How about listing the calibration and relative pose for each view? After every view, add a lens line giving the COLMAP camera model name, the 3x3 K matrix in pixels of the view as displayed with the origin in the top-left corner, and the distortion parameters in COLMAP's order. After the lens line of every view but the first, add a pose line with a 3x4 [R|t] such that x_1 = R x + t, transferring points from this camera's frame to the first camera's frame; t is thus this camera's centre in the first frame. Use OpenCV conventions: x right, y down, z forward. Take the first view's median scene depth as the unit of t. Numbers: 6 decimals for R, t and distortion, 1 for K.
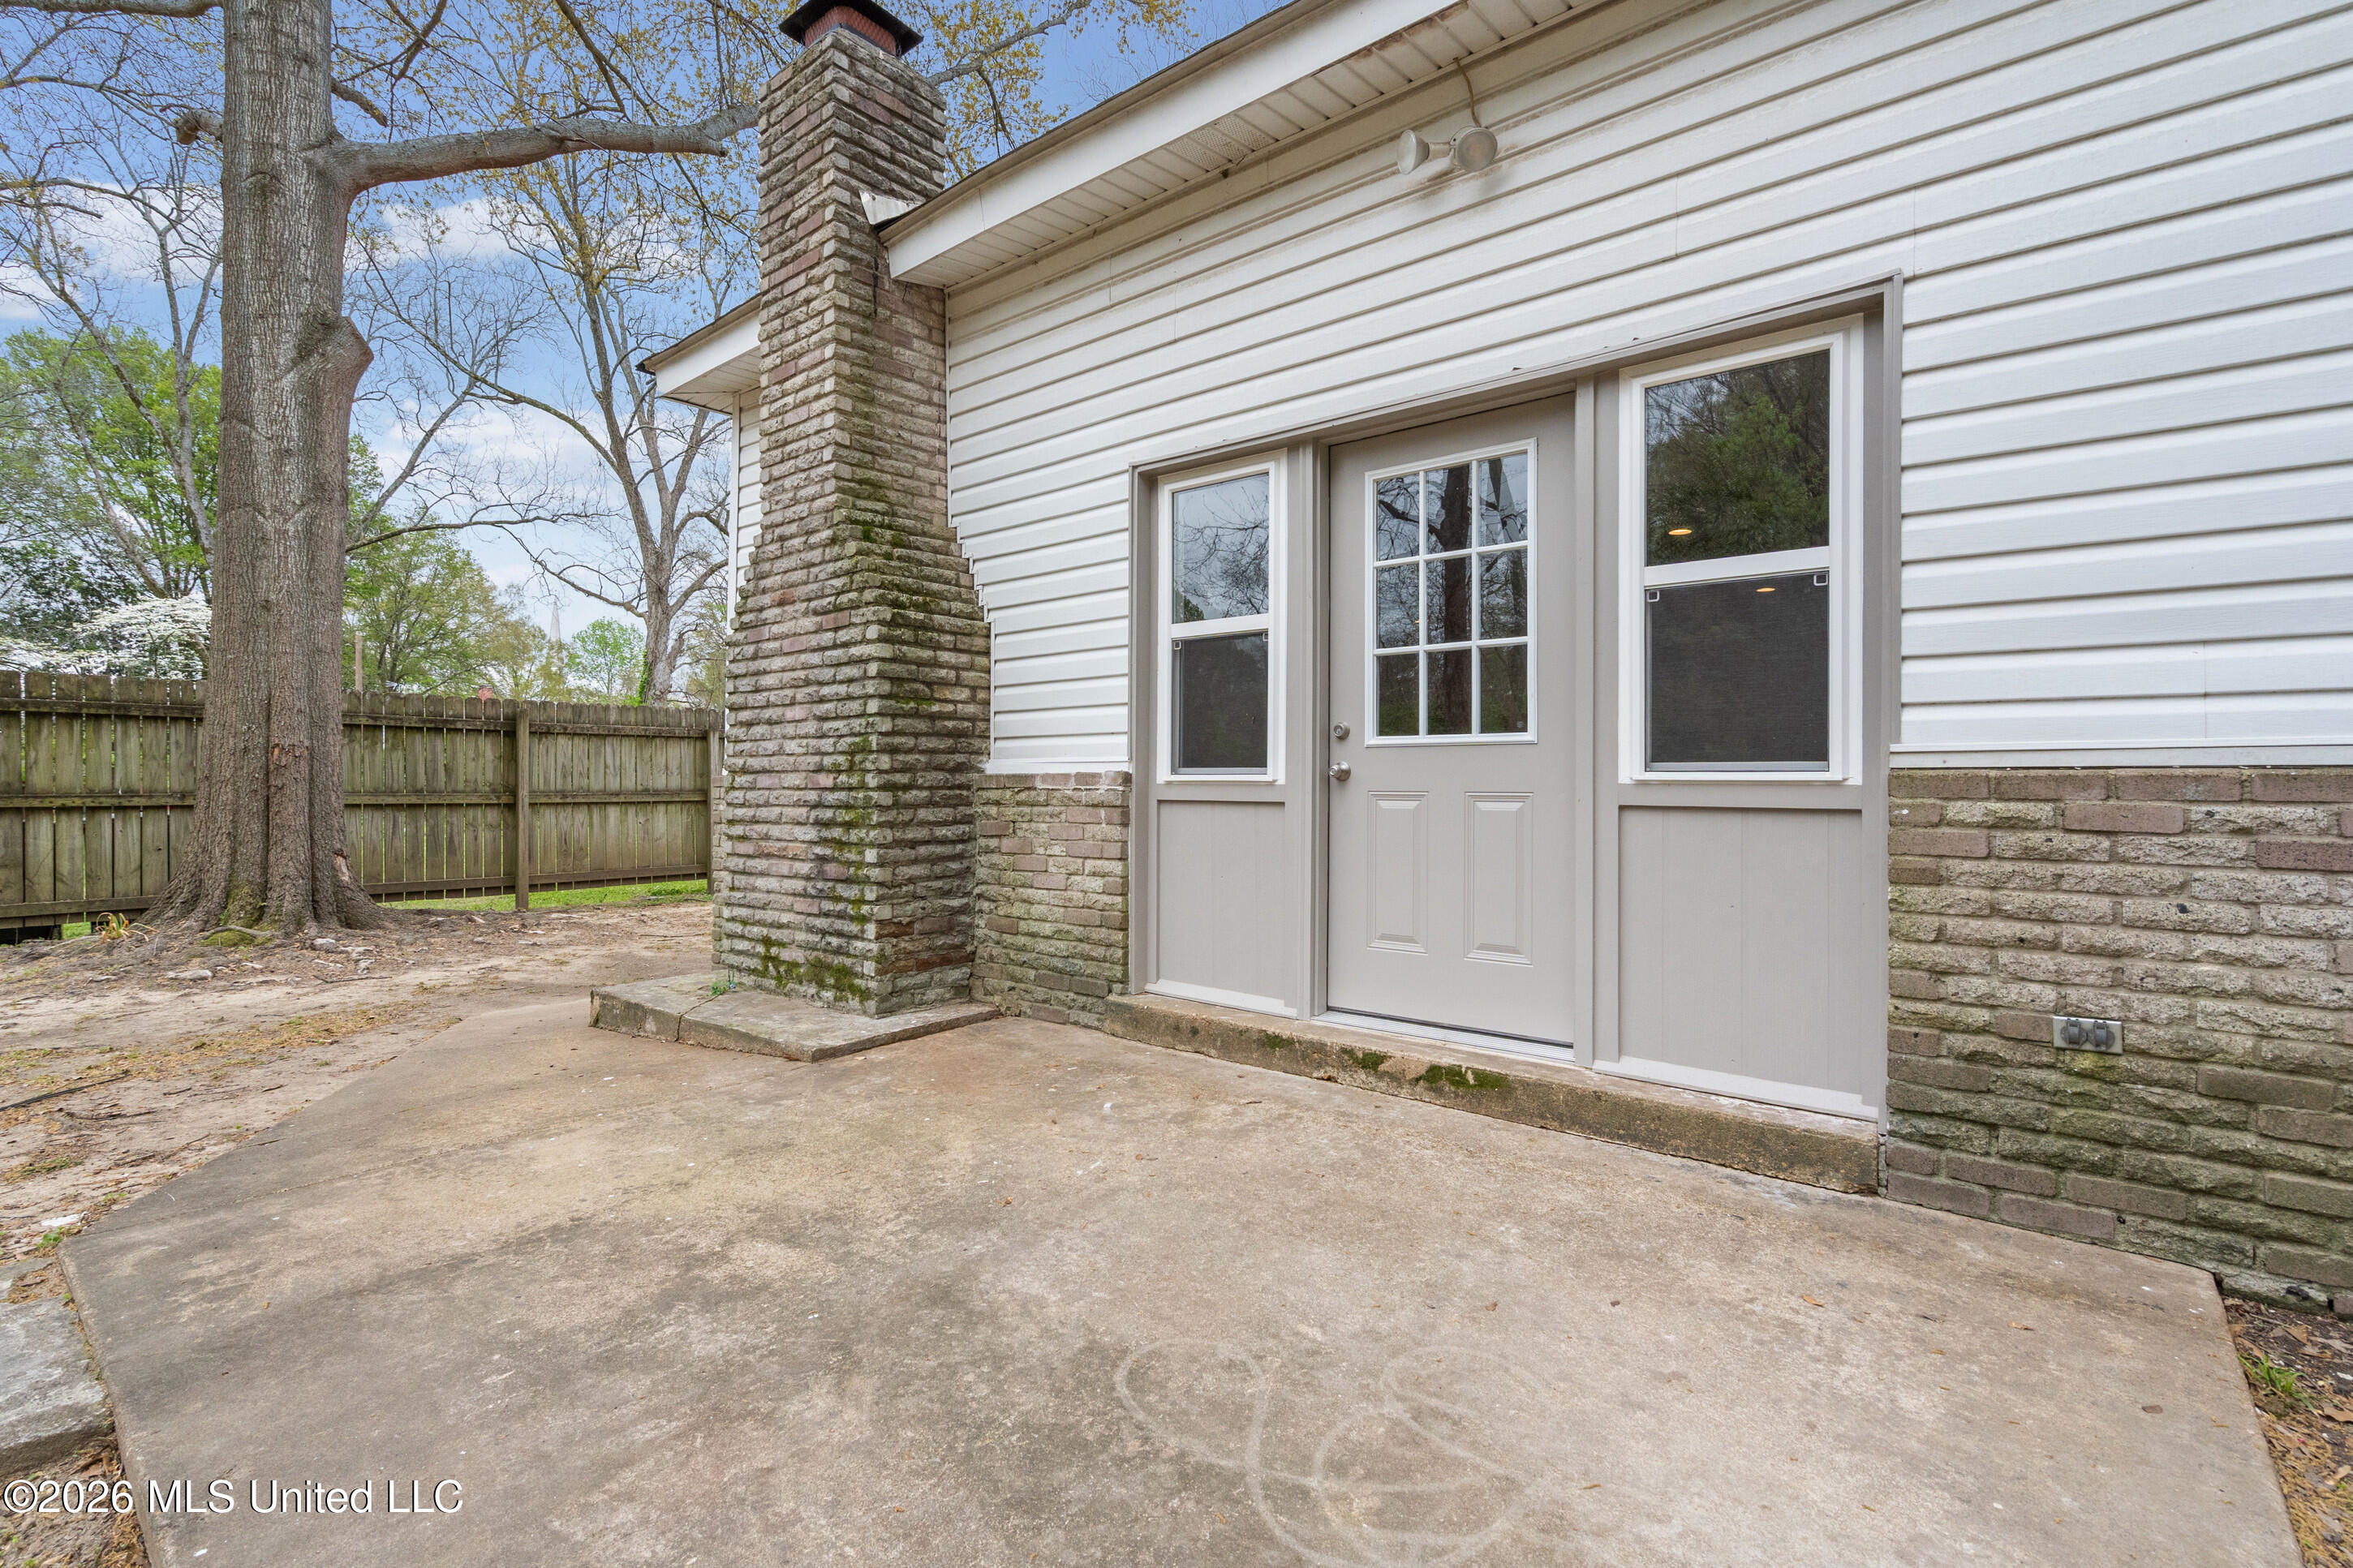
lens RADIAL K [[1079.2, 0, 1176.8], [0, 1079.2, 781.1], [0, 0, 1]] dist [-0.001366, 0.000931]
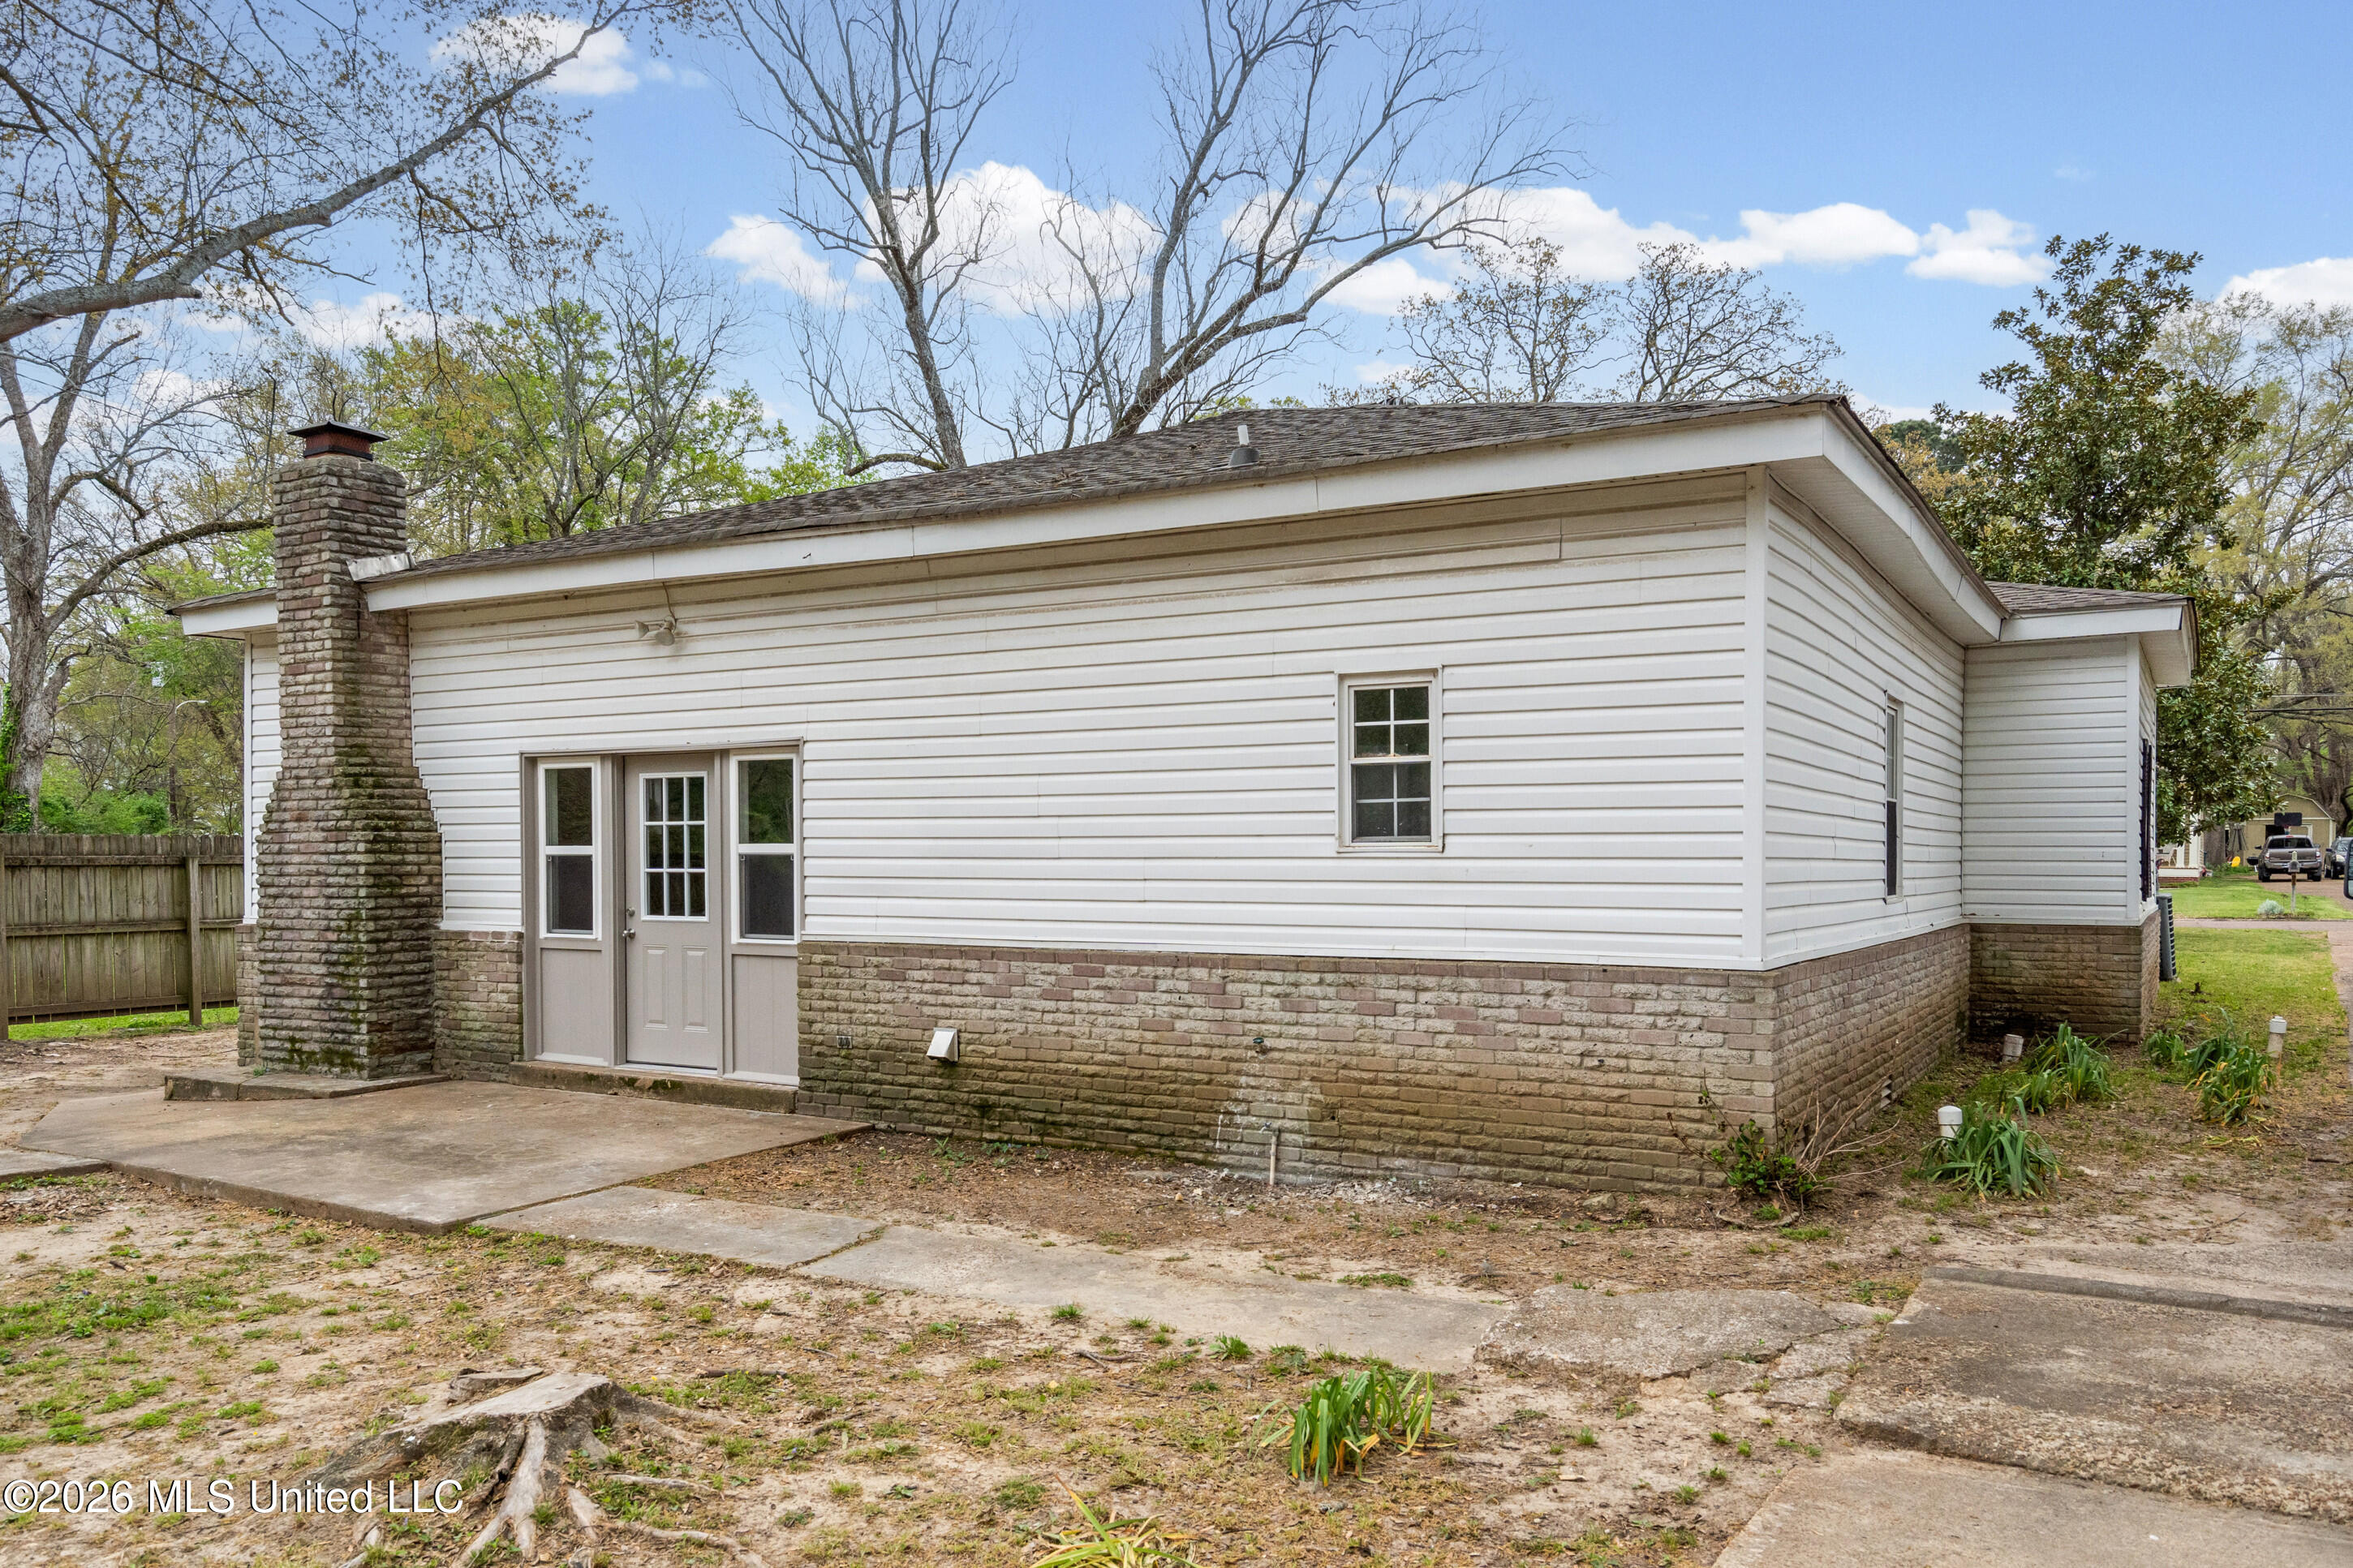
lens RADIAL K [[1743.8, 0, 1172.7], [0, 1743.8, 916.5], [0, 0, 1]] dist [0.010190, -0.003700]
pose [[0.988297, -0.009366, 0.152257, 0.512036], [0.003952, 0.999350, 0.035821, -0.117872], [-0.152494, -0.034800, 0.987692, -1.748317]]
